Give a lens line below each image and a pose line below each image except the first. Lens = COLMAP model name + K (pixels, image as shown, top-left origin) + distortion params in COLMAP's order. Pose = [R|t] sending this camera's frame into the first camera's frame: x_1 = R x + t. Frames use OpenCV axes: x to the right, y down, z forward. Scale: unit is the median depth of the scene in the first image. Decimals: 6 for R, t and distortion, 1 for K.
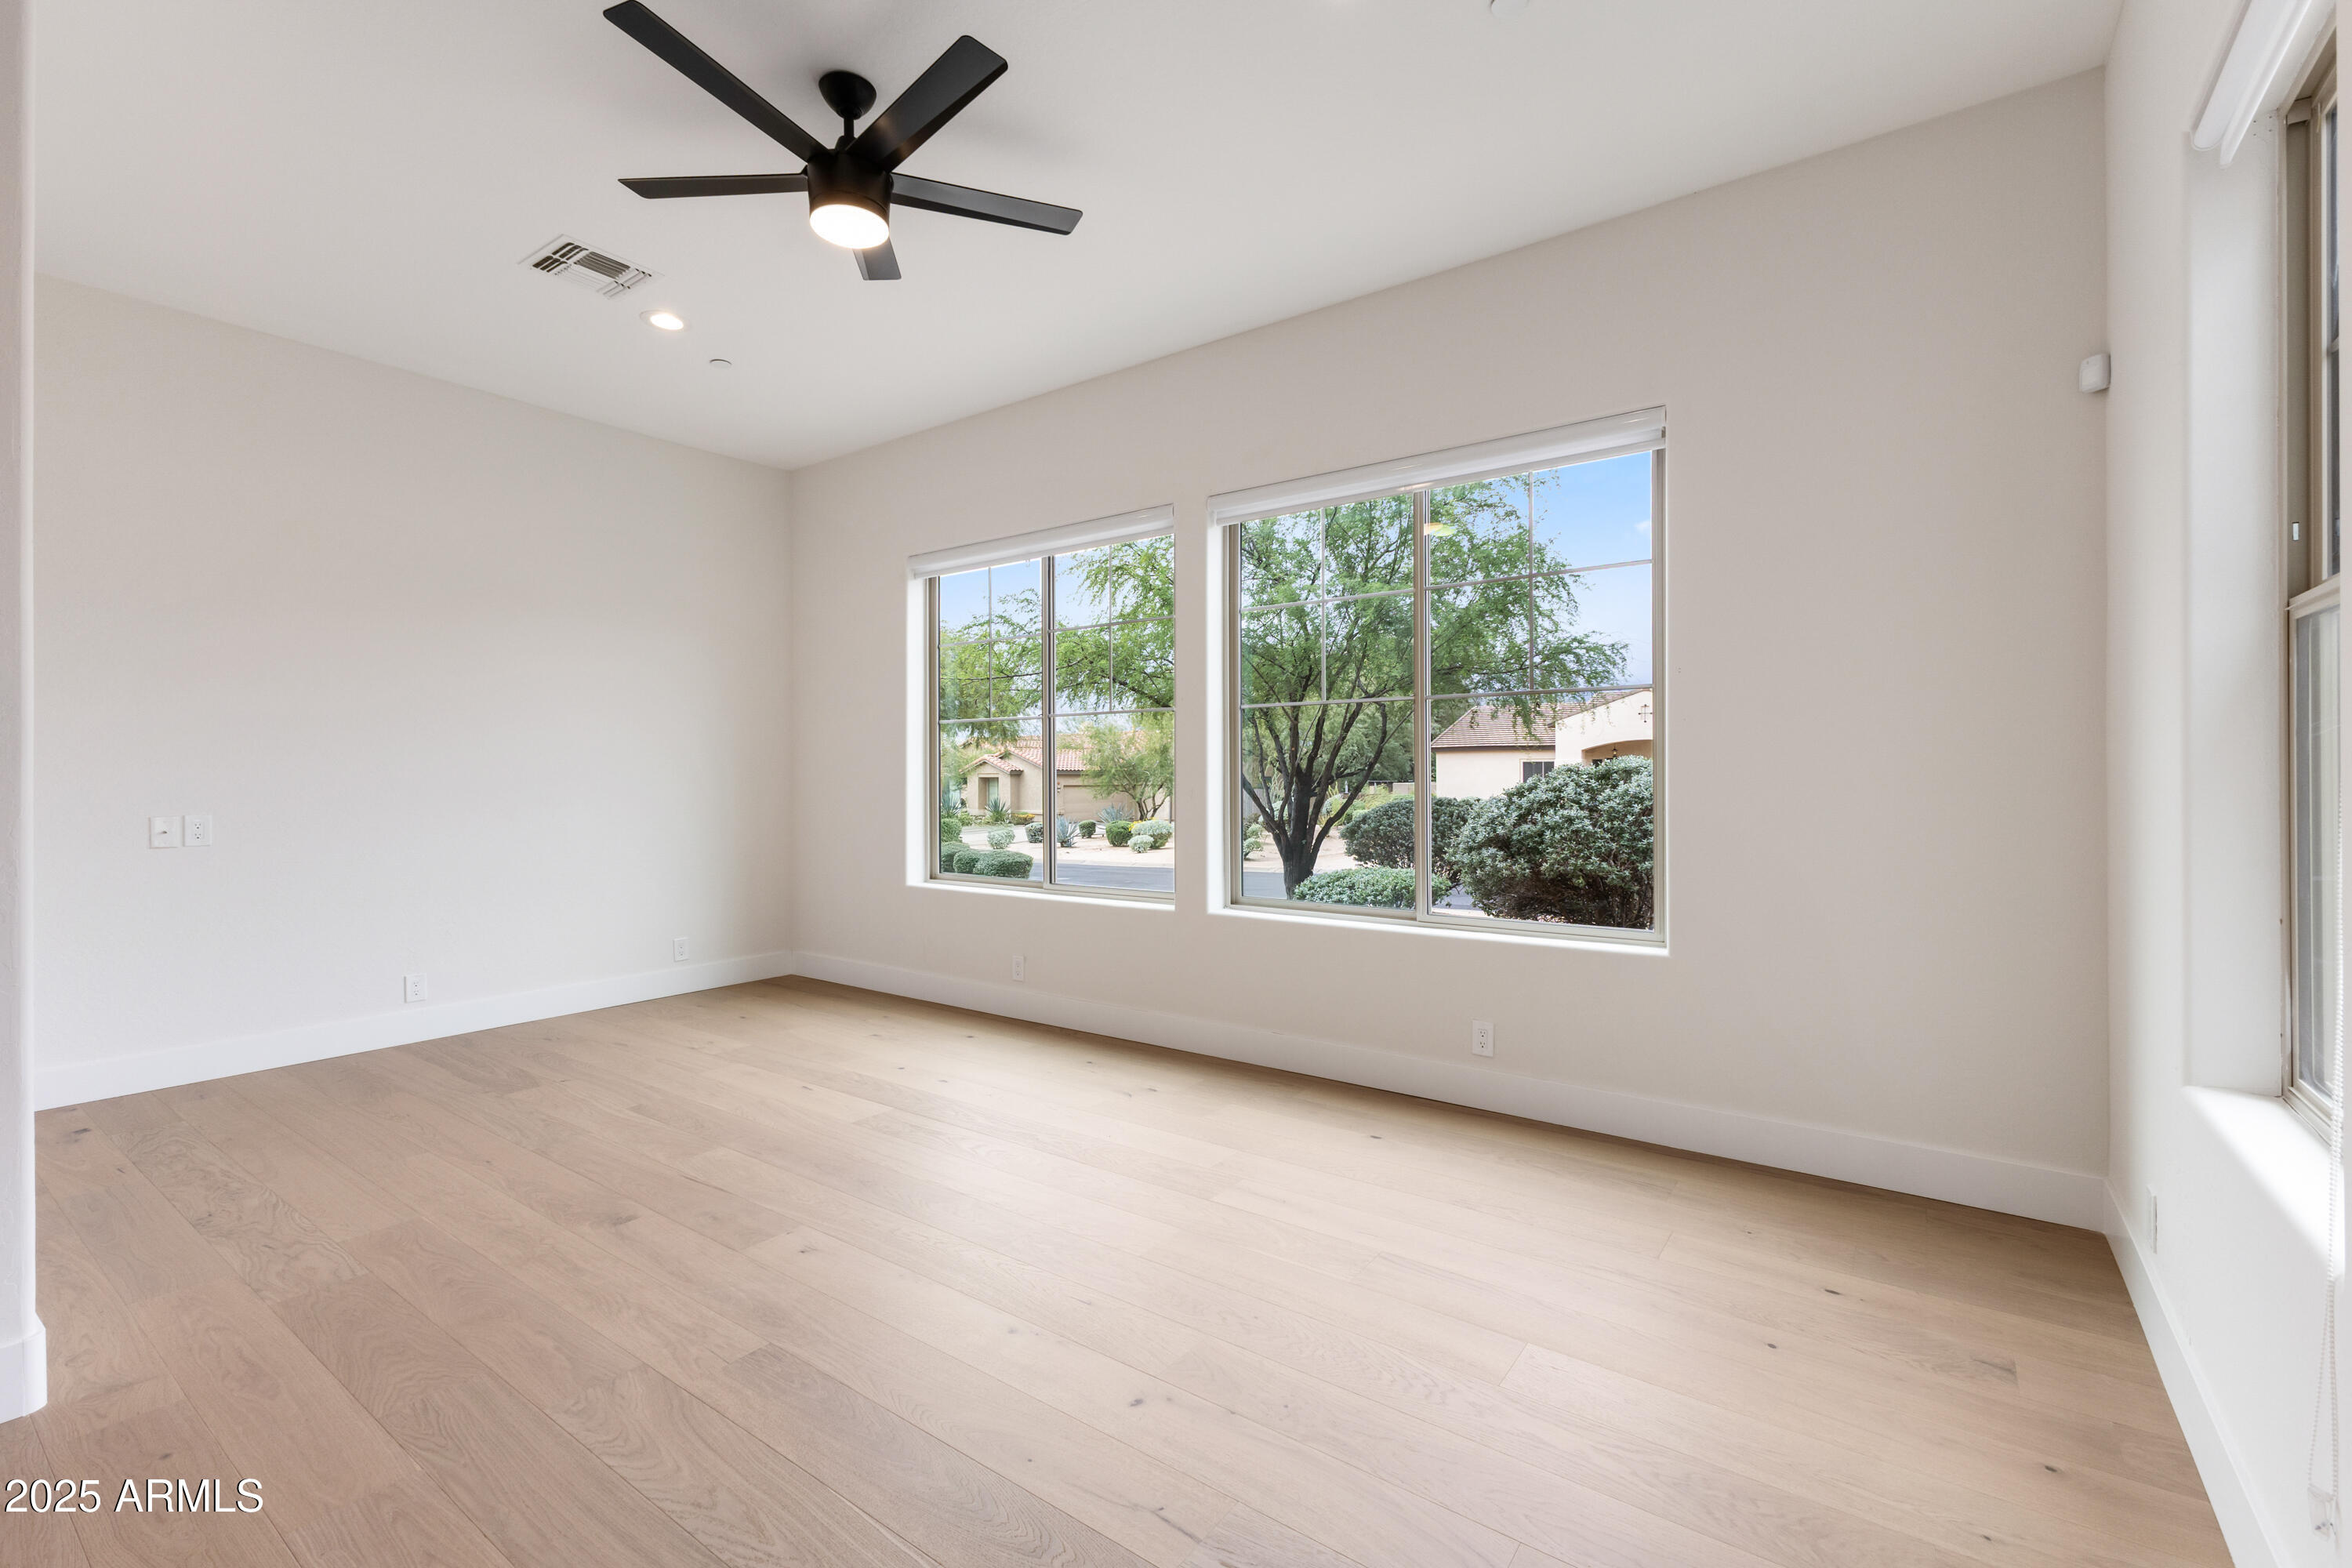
lens RADIAL K [[1037.5, 0, 1164.7], [0, 1037.5, 759.7], [0, 0, 1]] dist [0.016385, -0.000479]
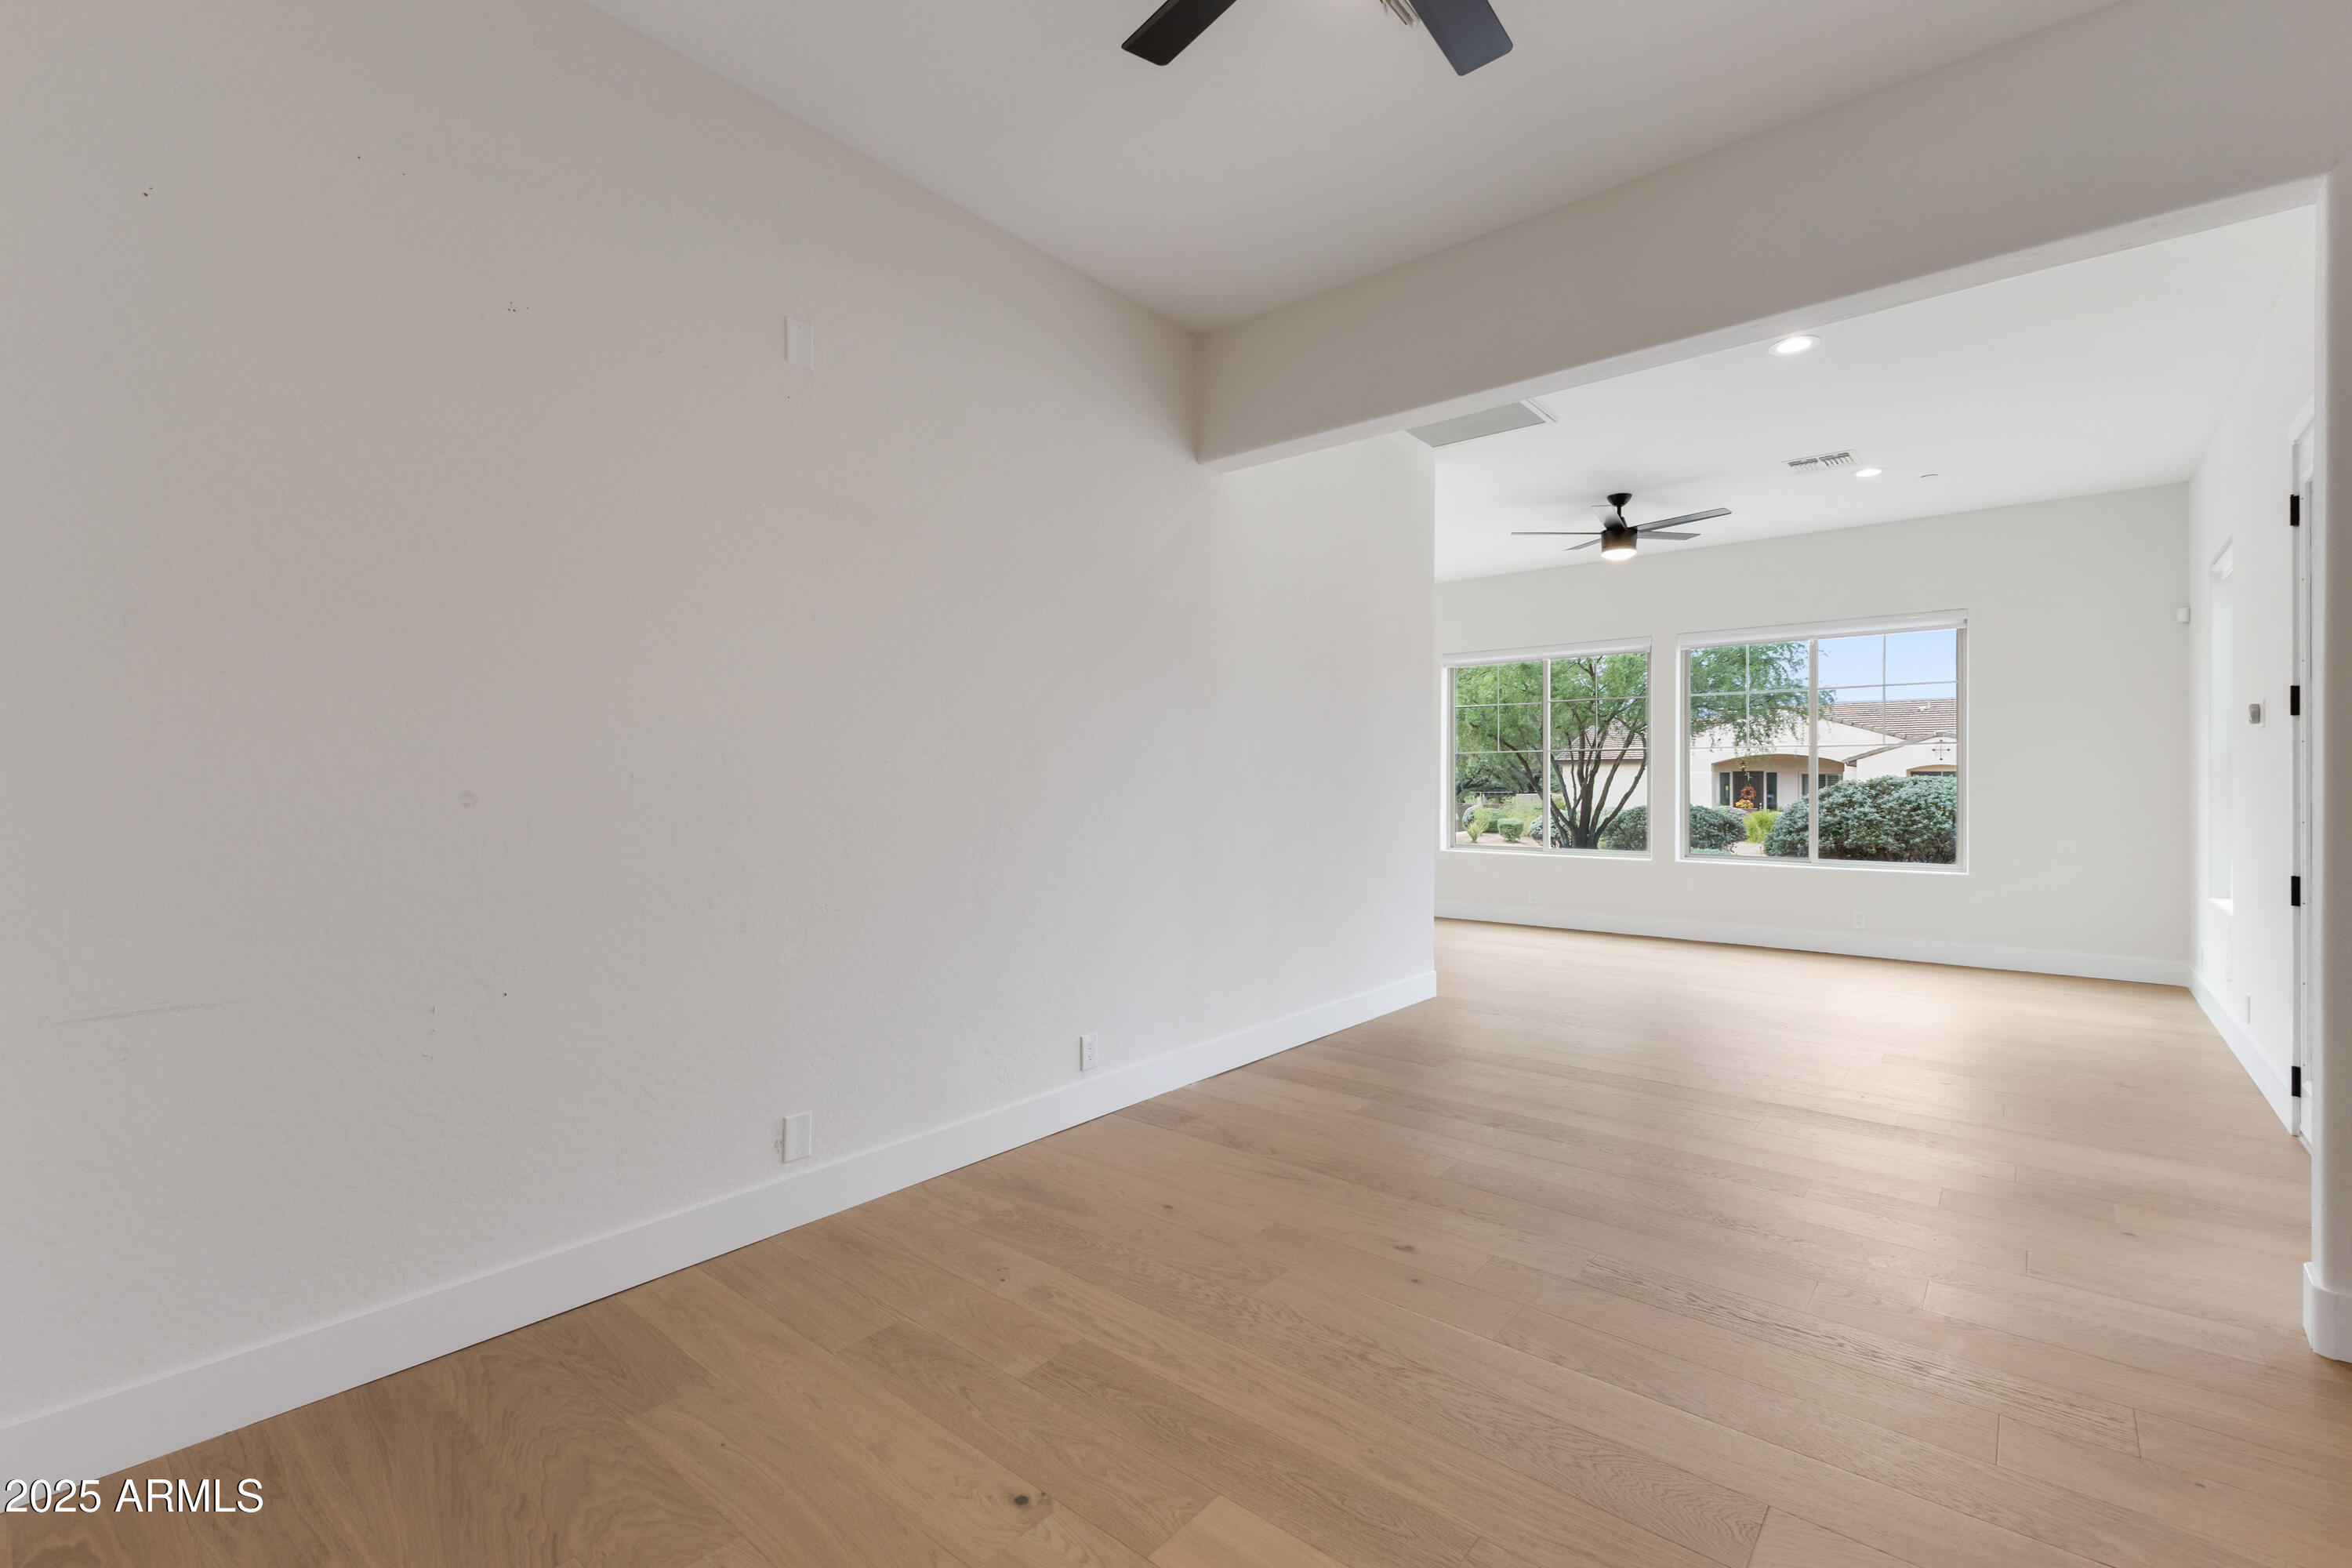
lens RADIAL K [[1006.1, 0, 1176.0], [0, 1006.1, 784.0], [0, 0, 1]] dist [-0.001896, -0.000320]
pose [[0.996570, -0.002750, -0.082706, -0.912782], [0.003758, 0.999921, 0.012034, -0.022030], [0.082666, -0.012304, 0.996501, -1.107580]]
